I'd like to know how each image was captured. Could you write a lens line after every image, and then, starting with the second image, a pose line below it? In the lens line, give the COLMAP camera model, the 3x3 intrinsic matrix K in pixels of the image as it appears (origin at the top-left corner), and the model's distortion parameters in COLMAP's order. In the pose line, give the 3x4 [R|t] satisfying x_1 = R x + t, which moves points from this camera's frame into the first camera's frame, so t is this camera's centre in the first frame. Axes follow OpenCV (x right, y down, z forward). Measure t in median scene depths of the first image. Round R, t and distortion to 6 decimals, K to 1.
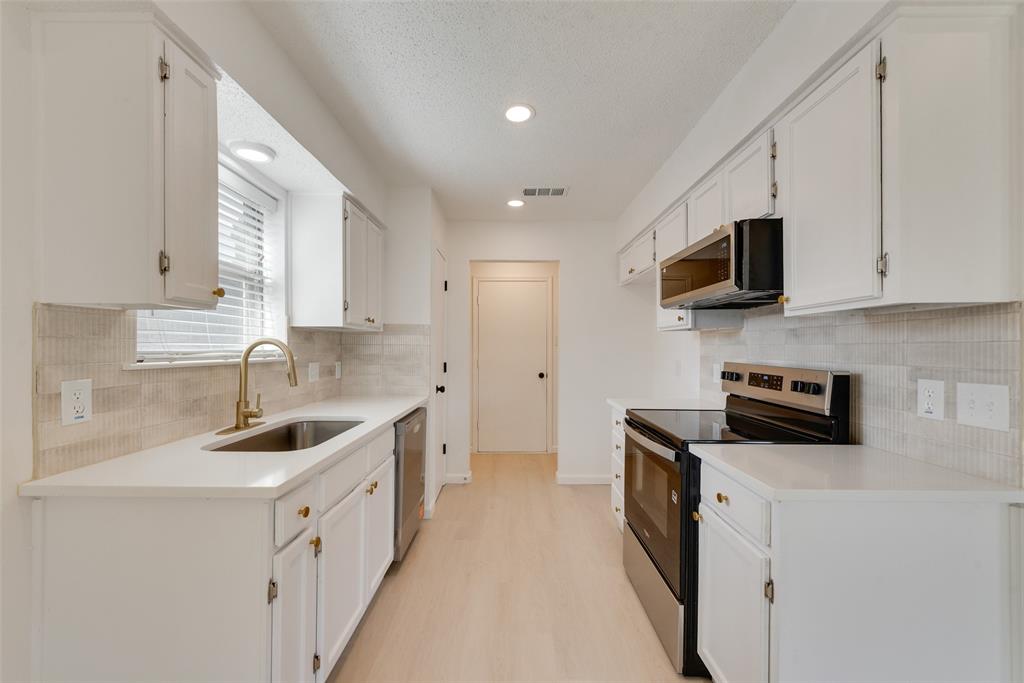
lens RADIAL K [[400.2, 0, 509.1], [0, 400.2, 348.1], [0, 0, 1]] dist [0.007331, -0.000909]
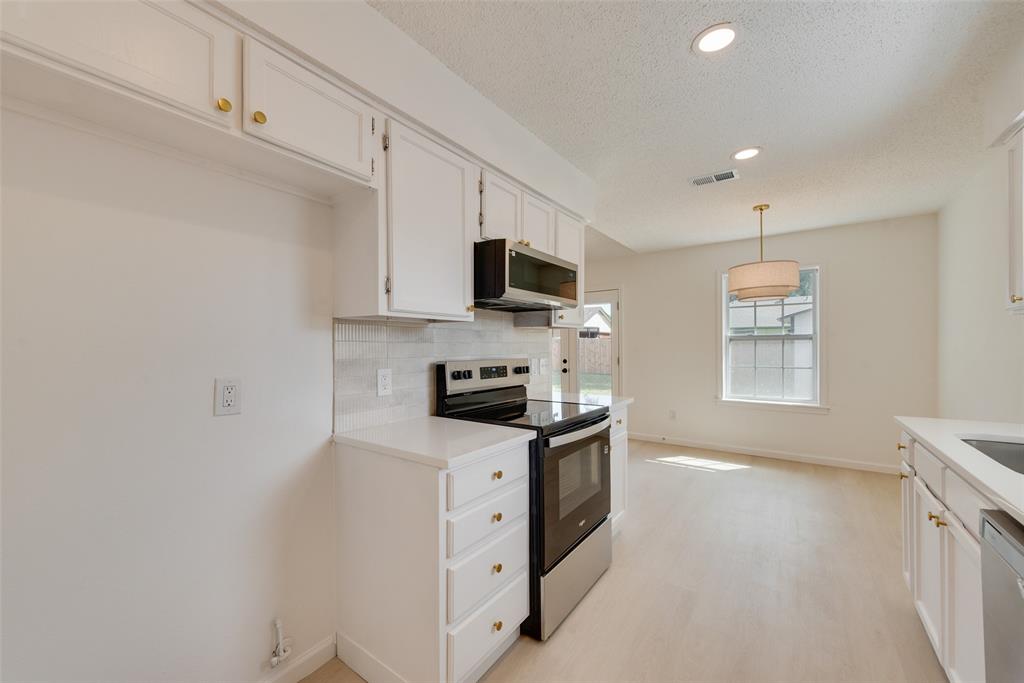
lens RADIAL K [[400.2, 0, 513.9], [0, 400.2, 342.7], [0, 0, 1]] dist [0.007331, -0.000909]
pose [[-0.822411, 0.006109, 0.568861, -0.089388], [0.004415, 0.999981, -0.004356, -0.001928], [-0.568877, -0.001071, -0.822422, 1.651162]]
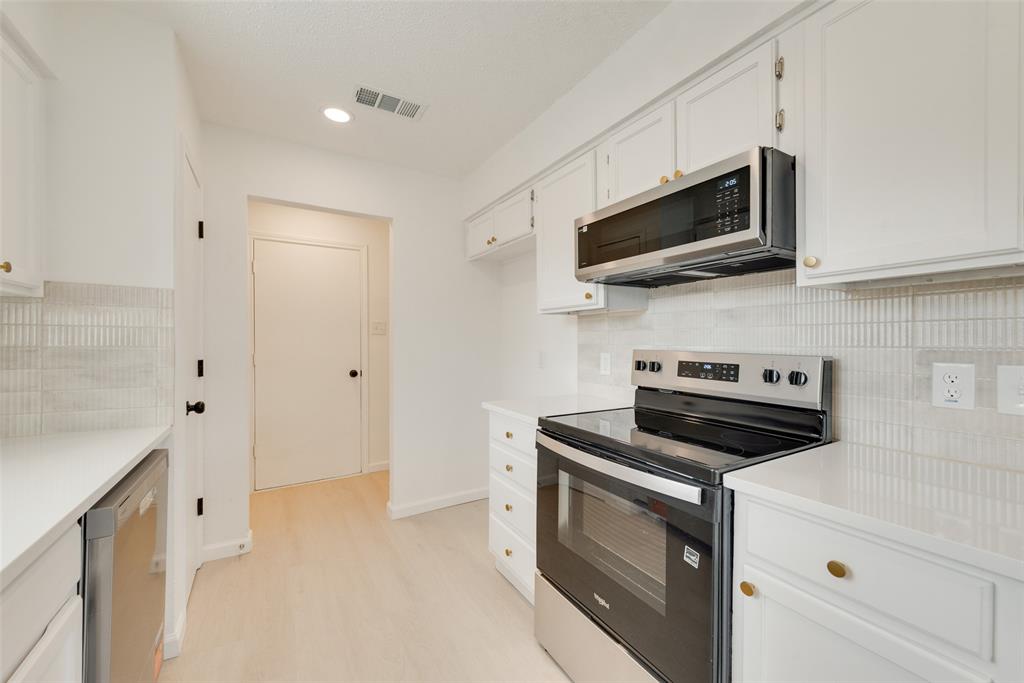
lens RADIAL K [[400.2, 0, 508.7], [0, 400.2, 342.6], [0, 0, 1]] dist [0.007331, -0.000909]
pose [[0.858352, -0.006486, 0.513021, -0.119343], [0.004436, 0.999977, 0.005220, 0.014592], [-0.513043, -0.002205, 0.858360, 0.416581]]
